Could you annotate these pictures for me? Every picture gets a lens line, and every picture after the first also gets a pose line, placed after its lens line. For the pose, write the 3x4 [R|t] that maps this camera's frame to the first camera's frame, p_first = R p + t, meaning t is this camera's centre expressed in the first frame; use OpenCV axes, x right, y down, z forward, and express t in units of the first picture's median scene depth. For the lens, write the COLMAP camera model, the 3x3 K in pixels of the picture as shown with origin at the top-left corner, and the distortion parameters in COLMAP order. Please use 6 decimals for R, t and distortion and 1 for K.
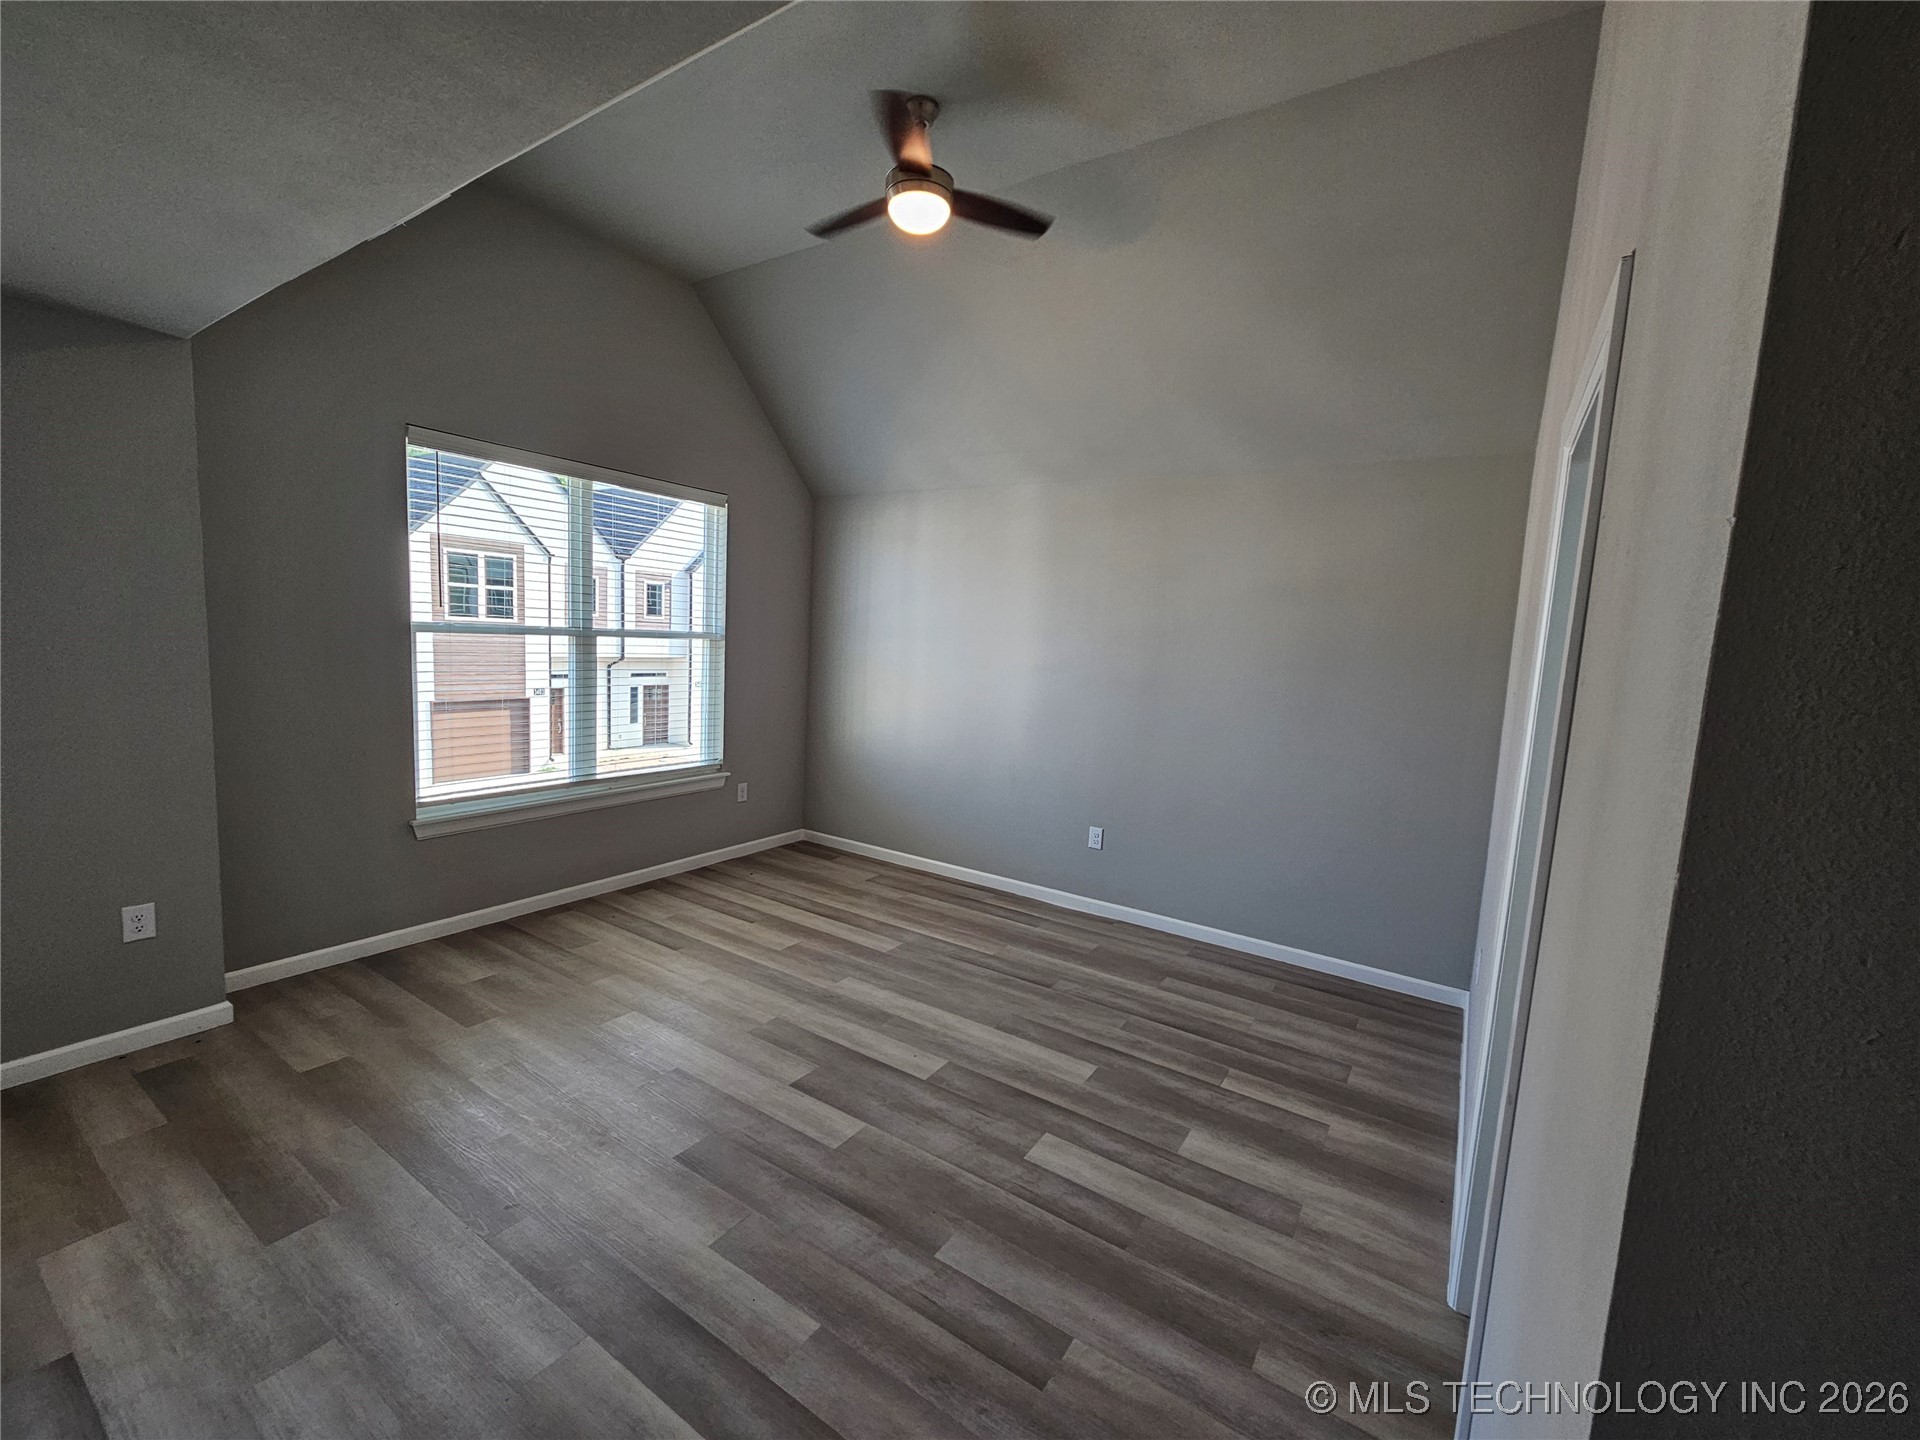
lens RADIAL K [[789.0, 0, 962.0], [0, 789.0, 721.7], [0, 0, 1]] dist [0.000276, 0.000175]
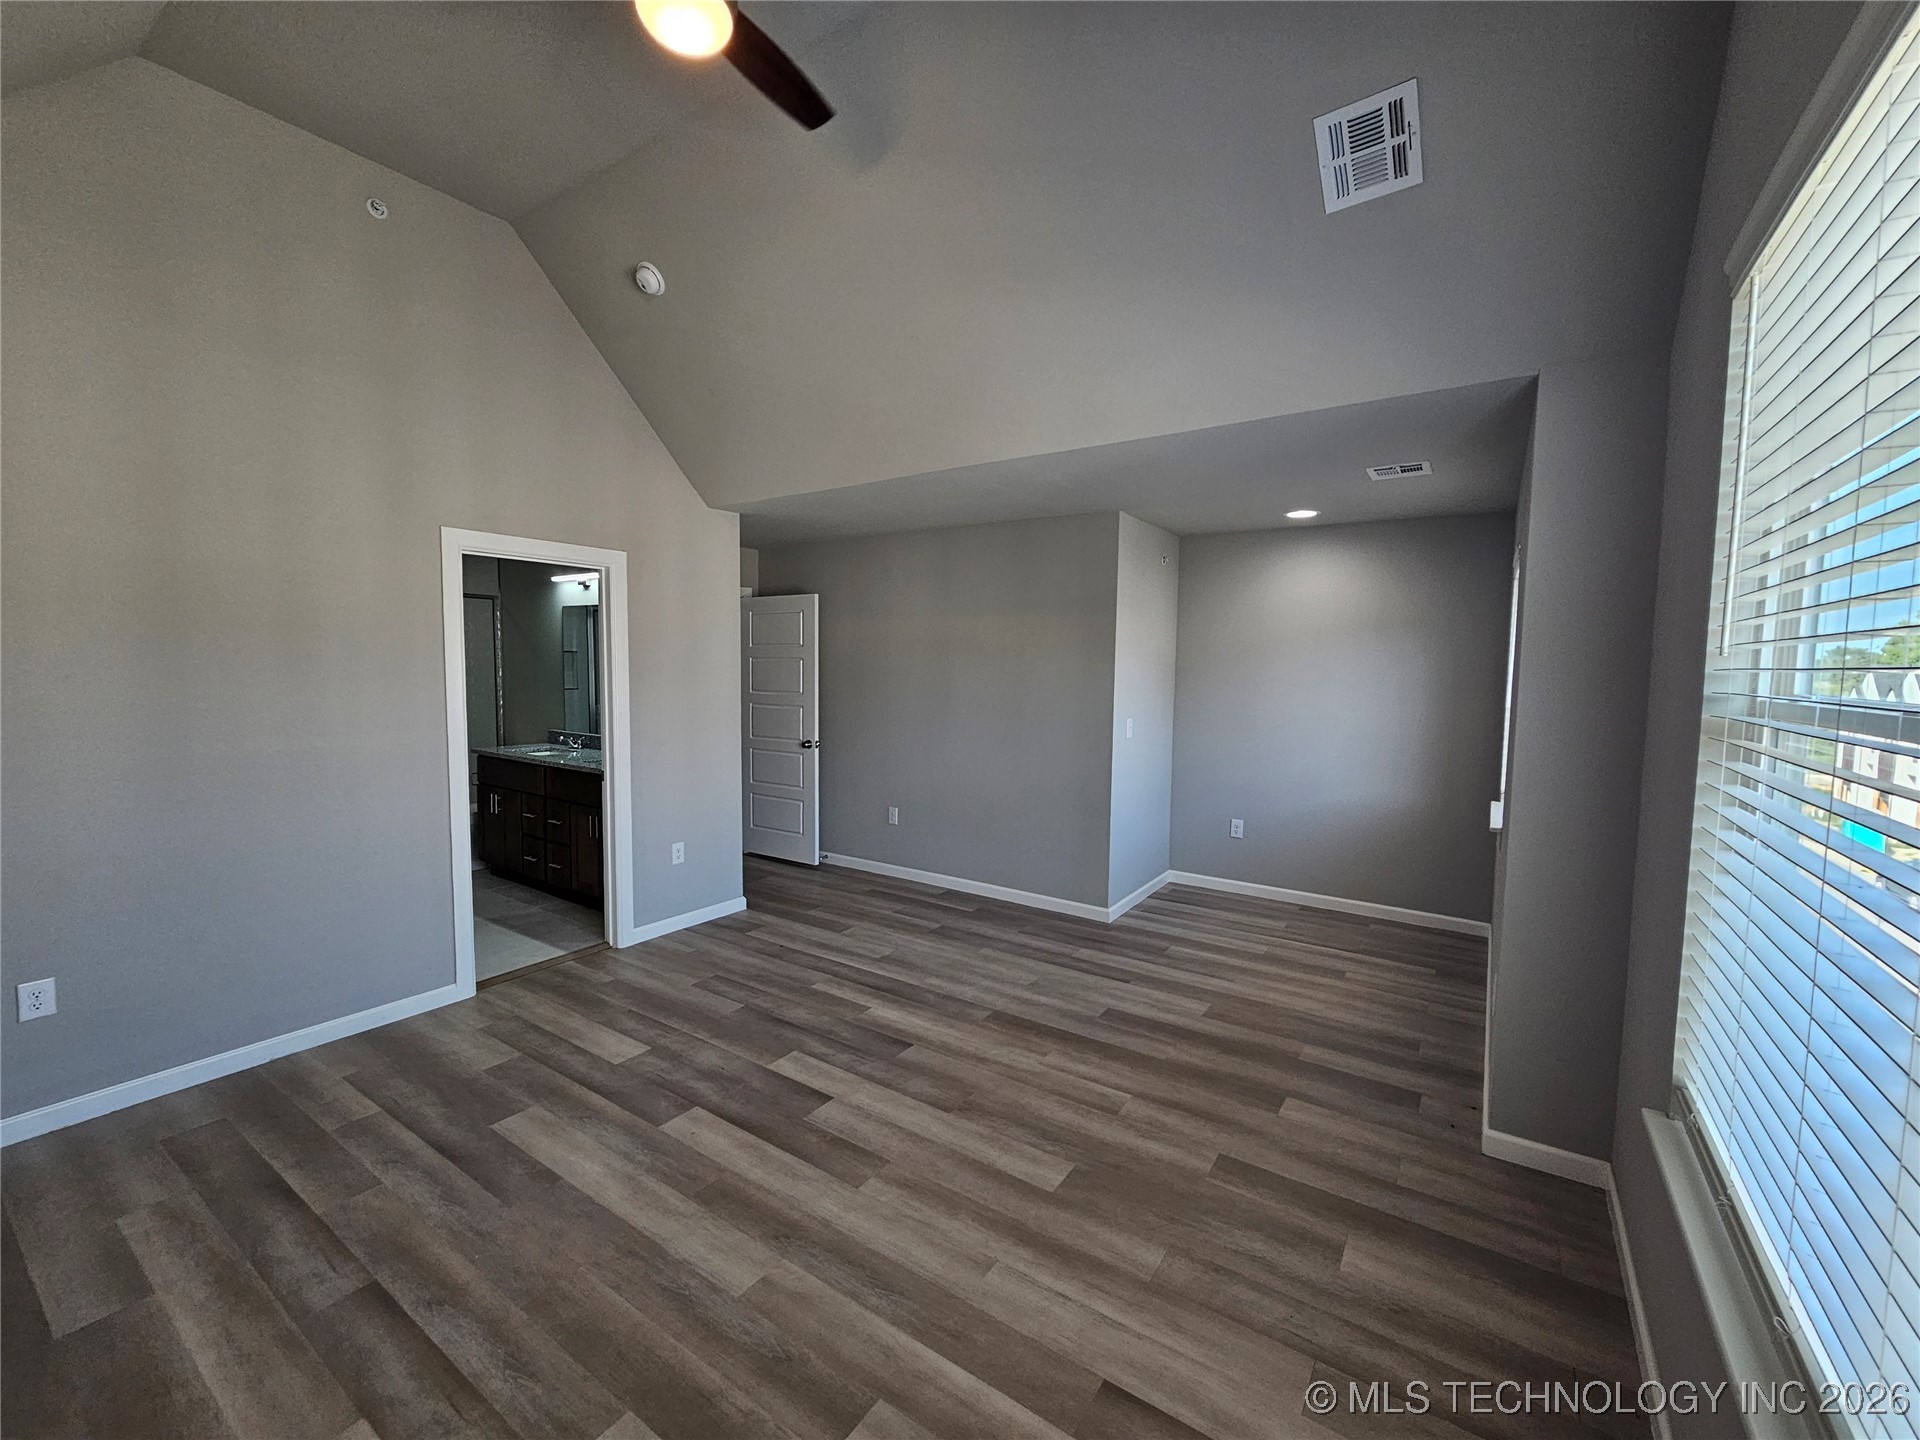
lens RADIAL K [[789.0, 0, 956.7], [0, 789.0, 720.8], [0, 0, 1]] dist [0.000276, 0.000175]
pose [[-0.997848, -0.064270, 0.012996, -0.356242], [-0.060864, 0.981588, 0.181055, -0.216762], [-0.024393, 0.179875, -0.983387, 1.894167]]
